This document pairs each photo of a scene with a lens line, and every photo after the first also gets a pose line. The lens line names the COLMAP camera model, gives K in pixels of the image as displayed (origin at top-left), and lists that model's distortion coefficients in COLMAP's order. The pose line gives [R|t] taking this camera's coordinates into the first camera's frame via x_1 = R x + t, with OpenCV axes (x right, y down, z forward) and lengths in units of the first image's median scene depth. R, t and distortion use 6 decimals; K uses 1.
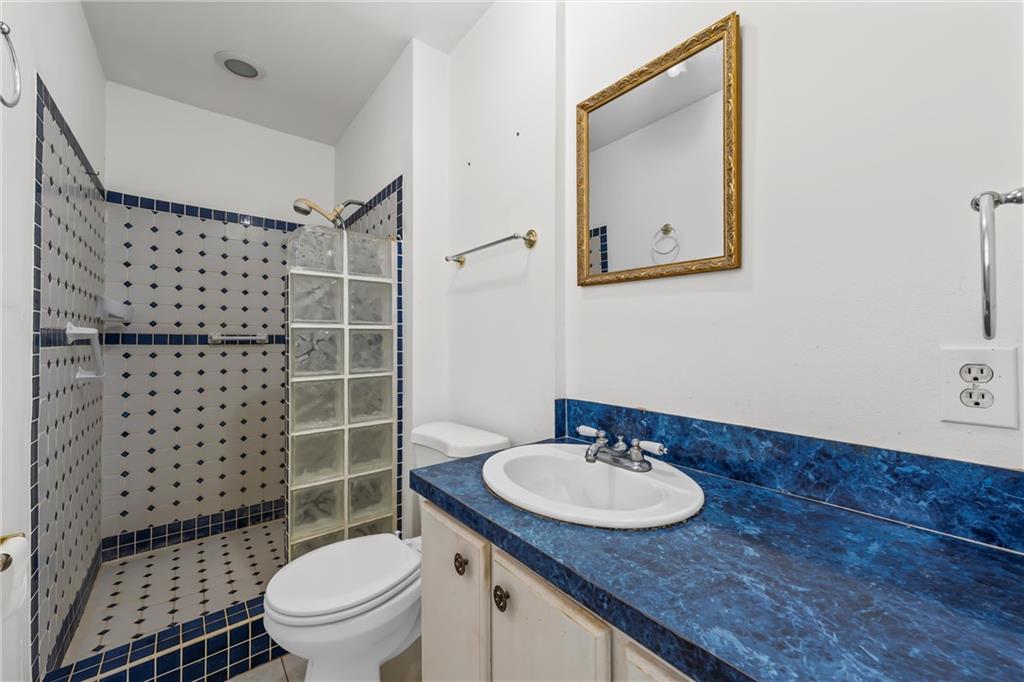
lens RADIAL K [[388.1, 0, 513.4], [0, 388.1, 343.9], [0, 0, 1]] dist [-0.000061, 0.000023]
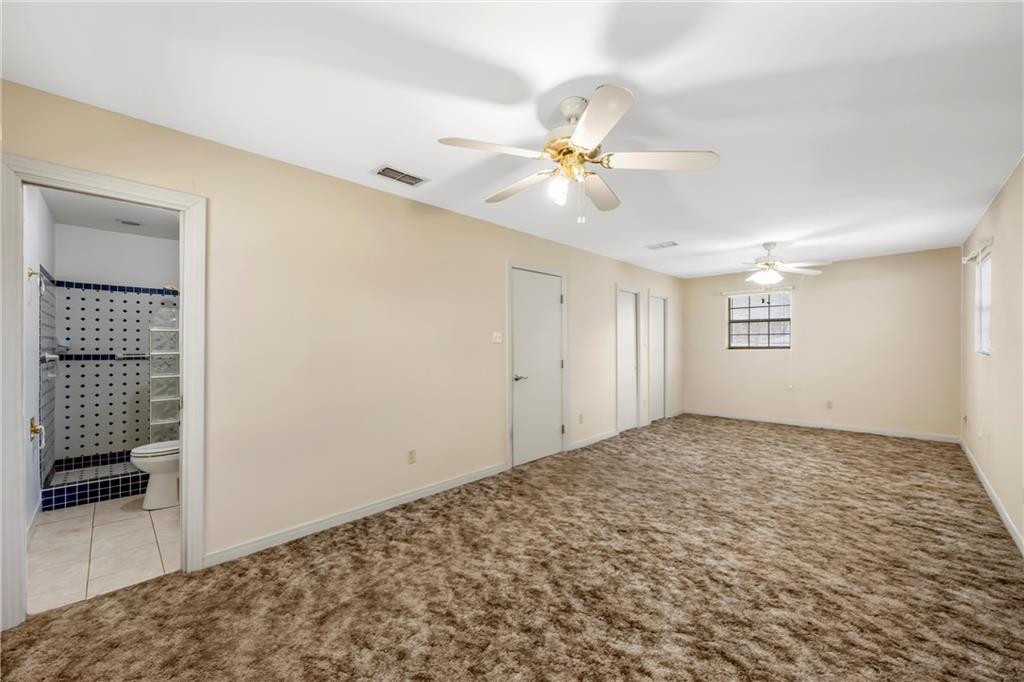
lens RADIAL K [[395.9, 0, 513.4], [0, 395.9, 352.3], [0, 0, 1]] dist [0.000261, 0.000062]
pose [[0.995154, 0.000184, 0.098324, 0.963256], [-0.000909, 0.999973, 0.007325, -0.052460], [-0.098320, -0.007379, 0.995127, -1.118914]]
